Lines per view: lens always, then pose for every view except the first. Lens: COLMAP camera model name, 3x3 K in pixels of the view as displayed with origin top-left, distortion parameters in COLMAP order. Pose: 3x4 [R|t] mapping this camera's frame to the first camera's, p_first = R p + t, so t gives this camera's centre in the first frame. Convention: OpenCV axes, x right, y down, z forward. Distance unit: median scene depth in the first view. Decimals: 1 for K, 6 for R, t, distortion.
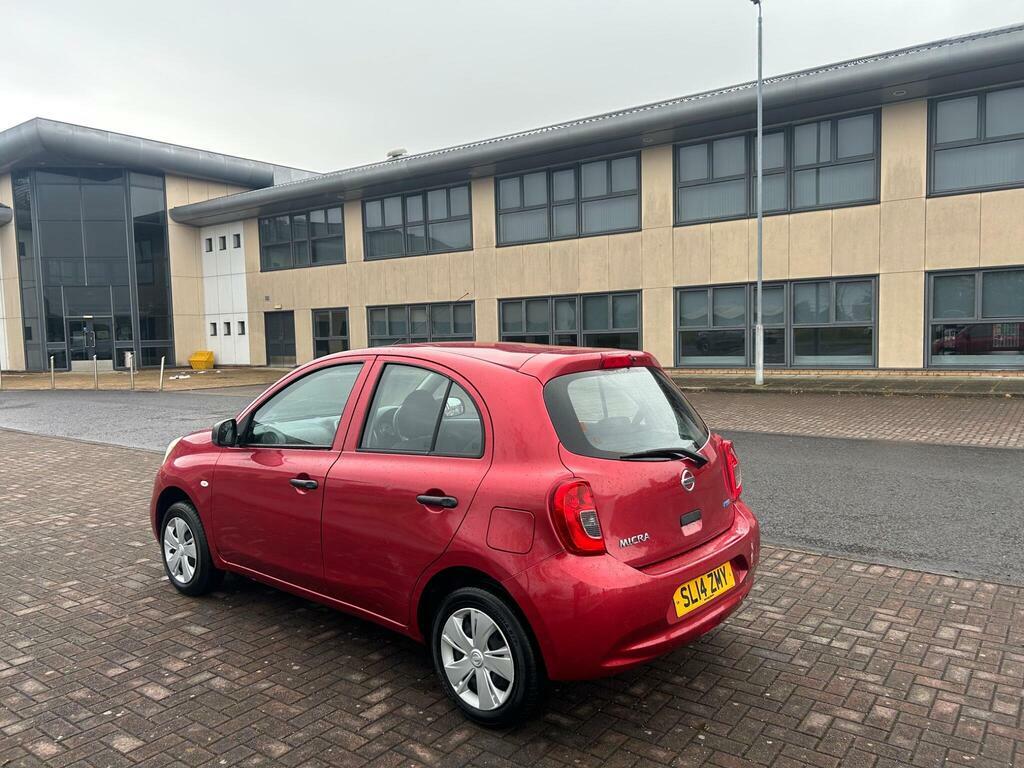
lens RADIAL K [[800.8, 0, 505.8], [0, 800.8, 386.0], [0, 0, 1]] dist [0.043645, -0.047787]
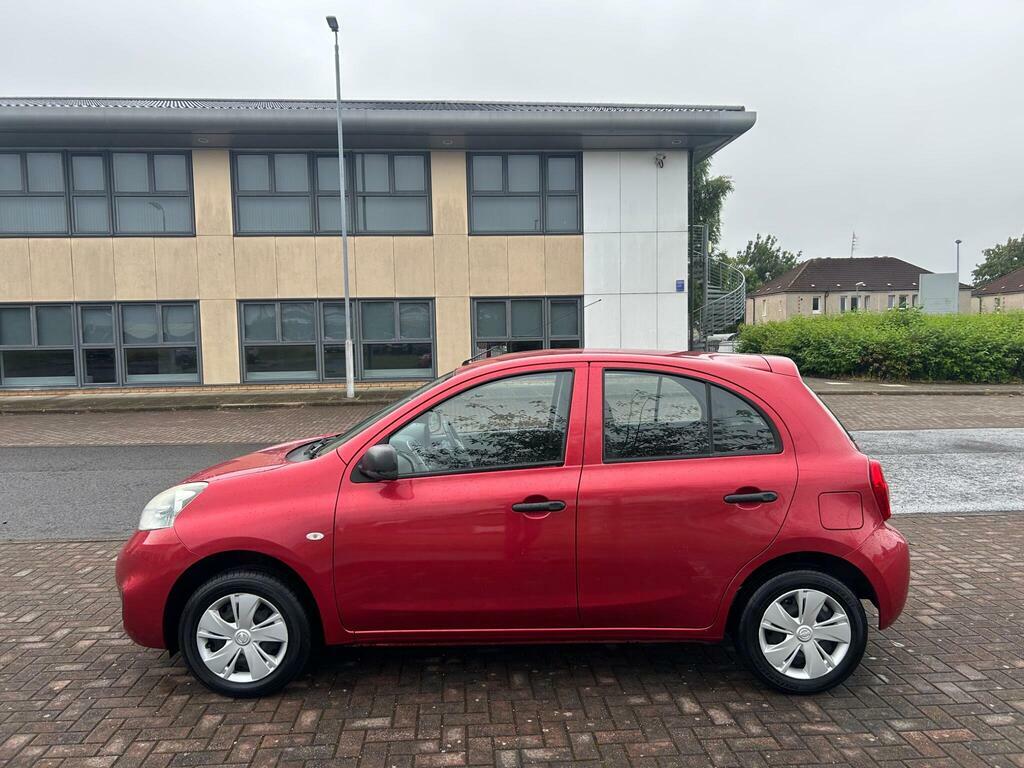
lens RADIAL K [[800.8, 0, 505.8], [0, 800.8, 386.0], [0, 0, 1]] dist [0.043645, -0.047787]
pose [[0.733894, -0.027270, 0.678717, -0.241143], [0.042263, 0.999091, -0.005557, -0.002481], [-0.677948, 0.032762, 0.734379, 0.102379]]
